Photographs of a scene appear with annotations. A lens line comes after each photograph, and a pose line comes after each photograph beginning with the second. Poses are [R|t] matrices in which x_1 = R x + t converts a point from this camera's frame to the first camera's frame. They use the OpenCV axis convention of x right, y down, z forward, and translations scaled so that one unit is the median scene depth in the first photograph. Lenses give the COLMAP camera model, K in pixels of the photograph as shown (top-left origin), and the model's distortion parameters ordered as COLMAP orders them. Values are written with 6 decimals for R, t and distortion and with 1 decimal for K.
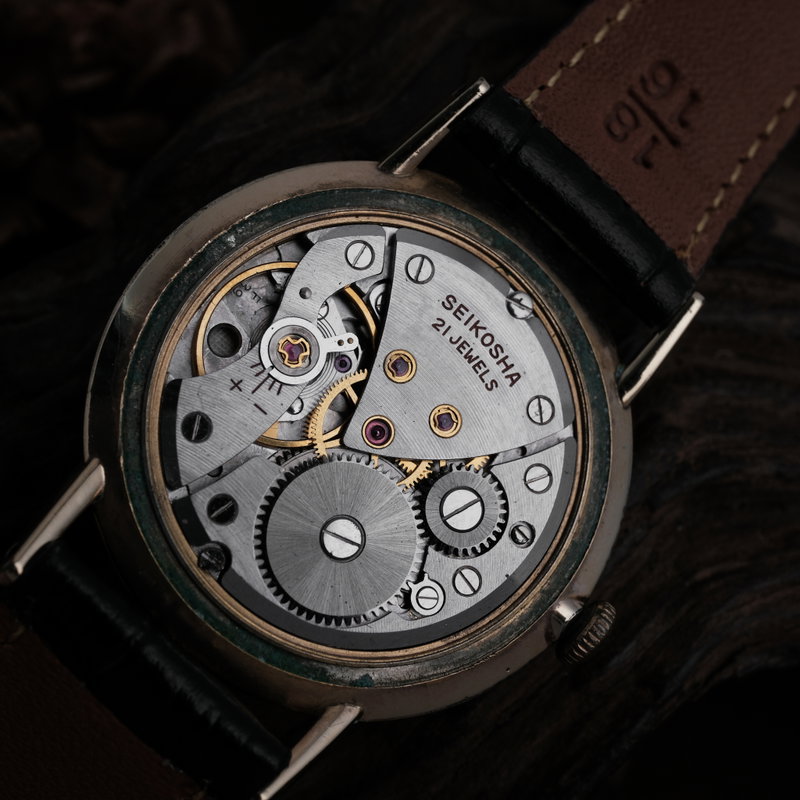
lens RADIAL K [[1516.0, 0, 400.0], [0, 1516.0, 400.0], [0, 0, 1]] dist [0.023318, -0.248614]
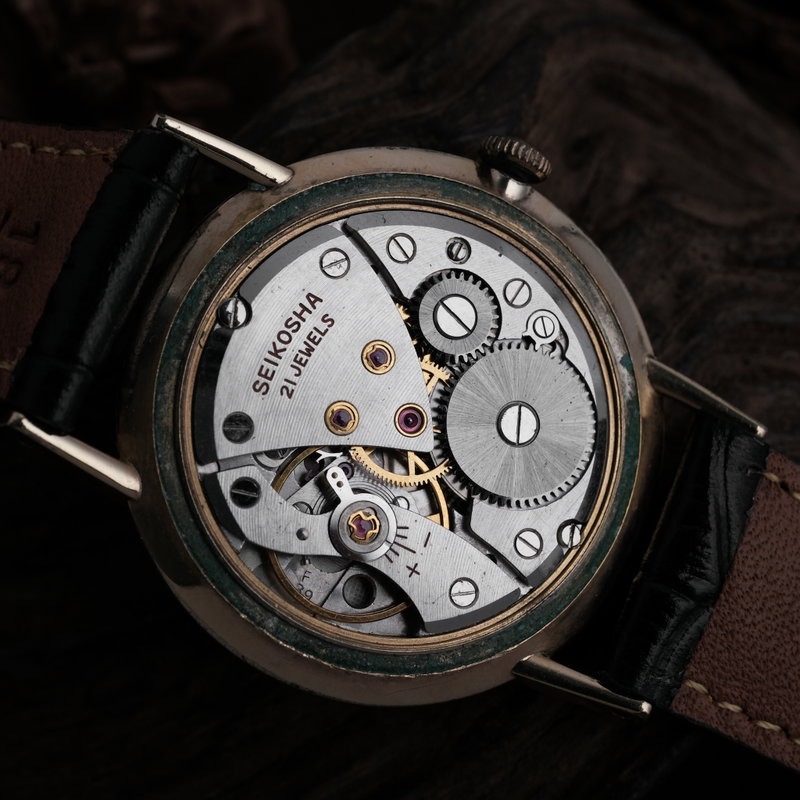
lens RADIAL K [[1506.2, 0, 395.3], [0, 1506.2, 401.1], [0, 0, 1]] dist [0.000314, 0.233292]
pose [[-0.228587, -0.945566, -0.231632, 0.225382], [0.878984, -0.302742, 0.368422, -0.342799], [-0.418492, -0.119384, 0.900340, 0.109203]]
